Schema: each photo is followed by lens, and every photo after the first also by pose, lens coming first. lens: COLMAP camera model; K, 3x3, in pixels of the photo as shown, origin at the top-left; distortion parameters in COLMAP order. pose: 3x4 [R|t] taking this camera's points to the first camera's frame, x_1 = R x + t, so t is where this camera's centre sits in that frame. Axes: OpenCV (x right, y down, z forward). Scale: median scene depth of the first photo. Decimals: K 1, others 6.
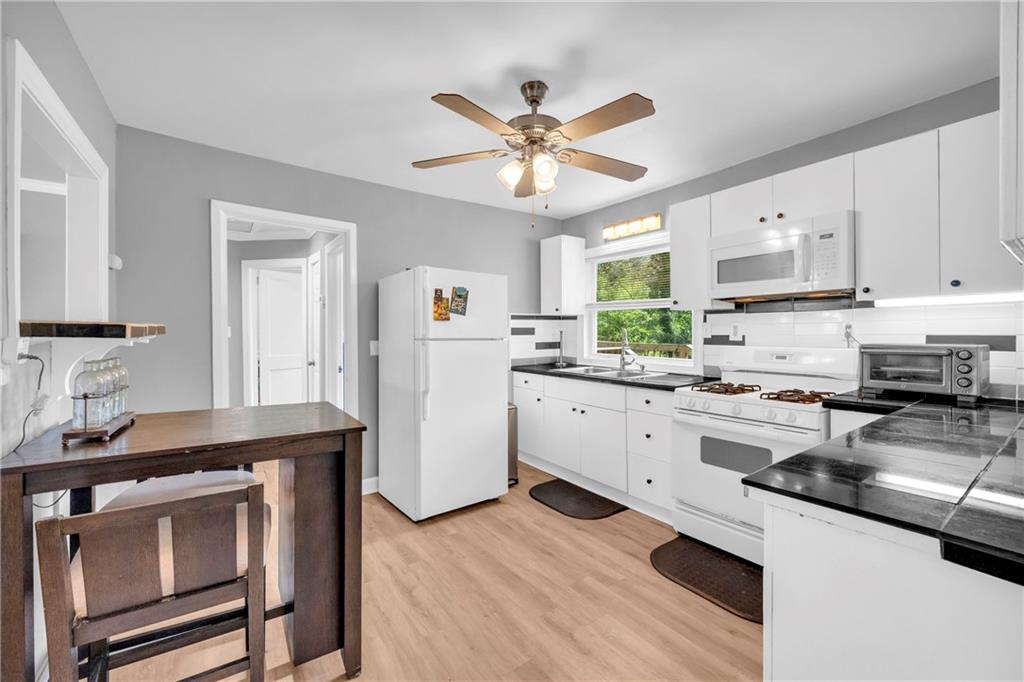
lens RADIAL K [[410.8, 0, 512.8], [0, 410.8, 339.3], [0, 0, 1]] dist [-0.007255, 0.000192]
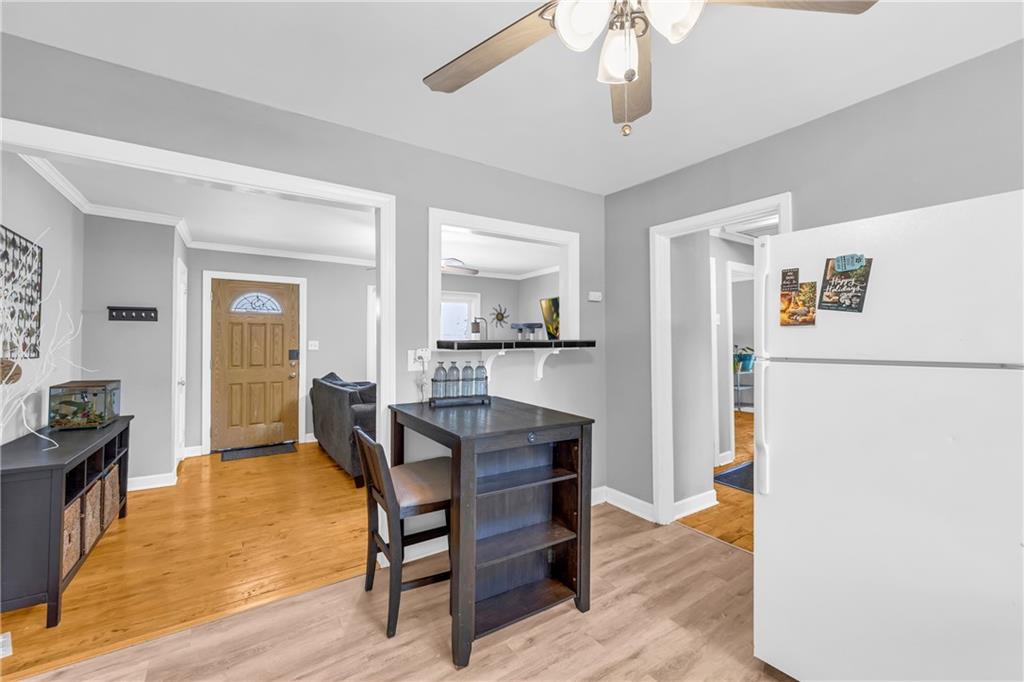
lens RADIAL K [[410.8, 0, 515.7], [0, 410.8, 338.2], [0, 0, 1]] dist [-0.007255, 0.000192]
pose [[-0.024221, -0.014367, -0.999603, 0.366294], [-0.013277, 0.999813, -0.014048, -0.015527], [0.999618, 0.012932, -0.024407, 0.612091]]
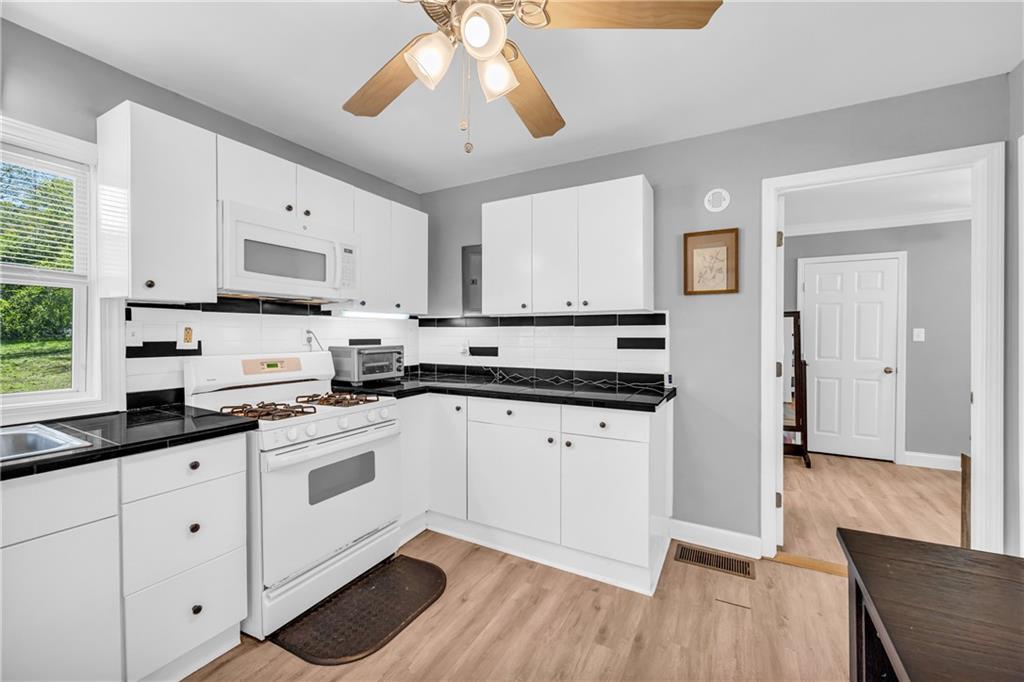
lens RADIAL K [[410.8, 0, 515.3], [0, 410.8, 338.1], [0, 0, 1]] dist [-0.007255, 0.000192]
pose [[-0.450491, -0.003135, 0.892775, -0.331843], [0.014138, 0.999843, 0.010644, -0.015187], [-0.892669, 0.017417, -0.450376, 0.832706]]
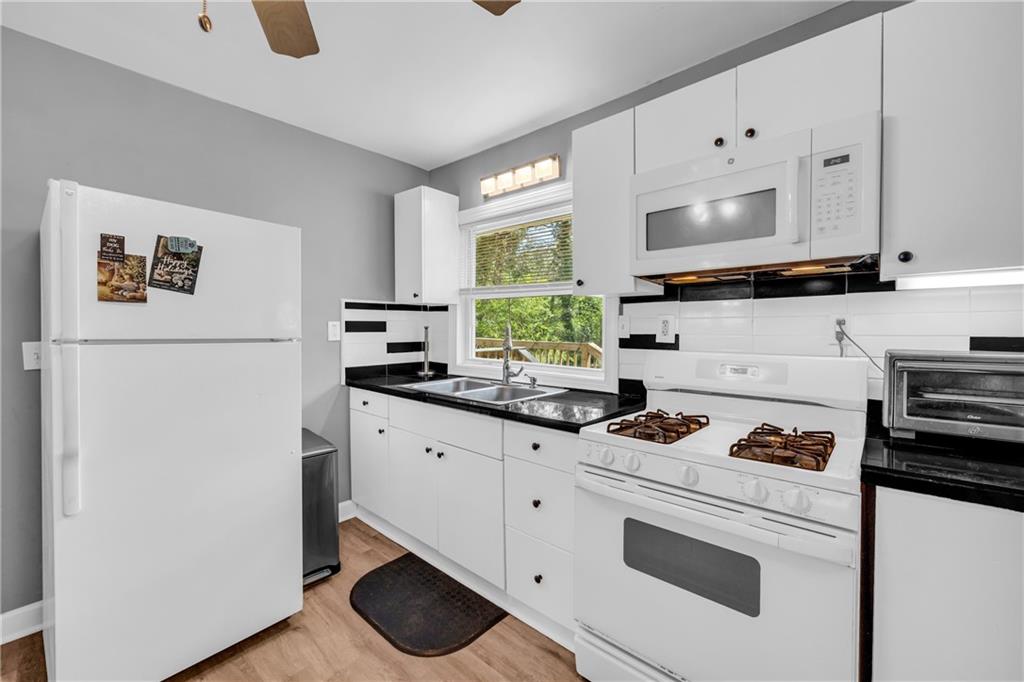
lens RADIAL K [[410.8, 0, 512.6], [0, 410.8, 338.3], [0, 0, 1]] dist [-0.007255, 0.000192]
pose [[0.974842, 0.001735, 0.222891, 0.157922], [-0.003297, 0.999973, 0.006635, -0.007785], [-0.222873, -0.007203, 0.974821, 0.415904]]
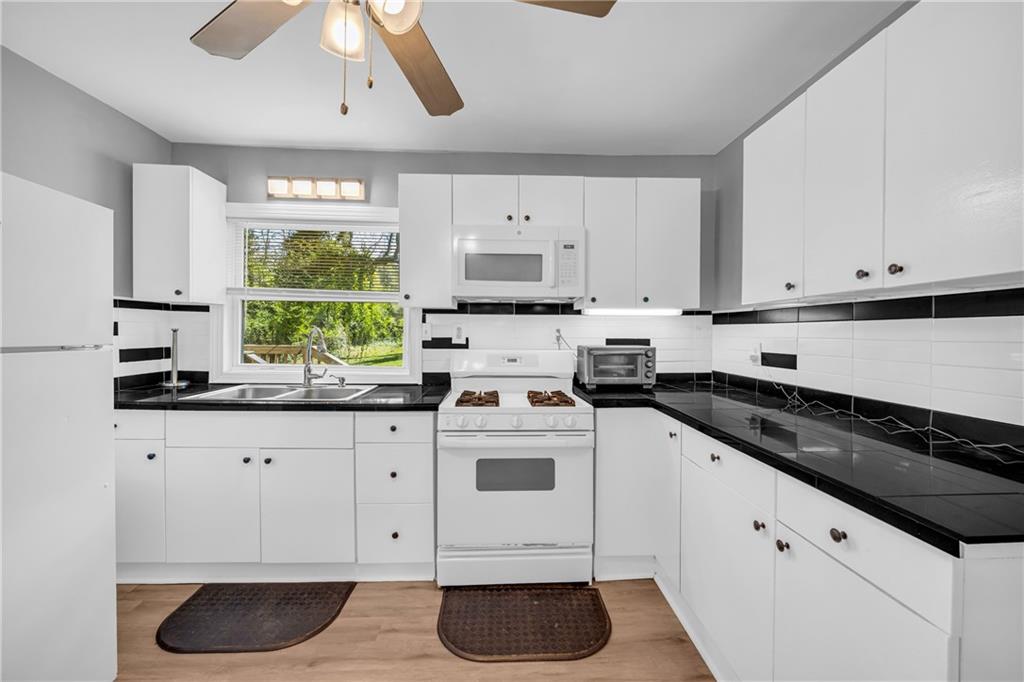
lens RADIAL K [[410.8, 0, 512.9], [0, 410.8, 338.3], [0, 0, 1]] dist [-0.007255, 0.000192]
pose [[0.545383, -0.002643, 0.838183, -0.165691], [0.002235, 0.999996, 0.001699, -0.010275], [-0.838184, 0.000947, 0.545387, 0.404082]]
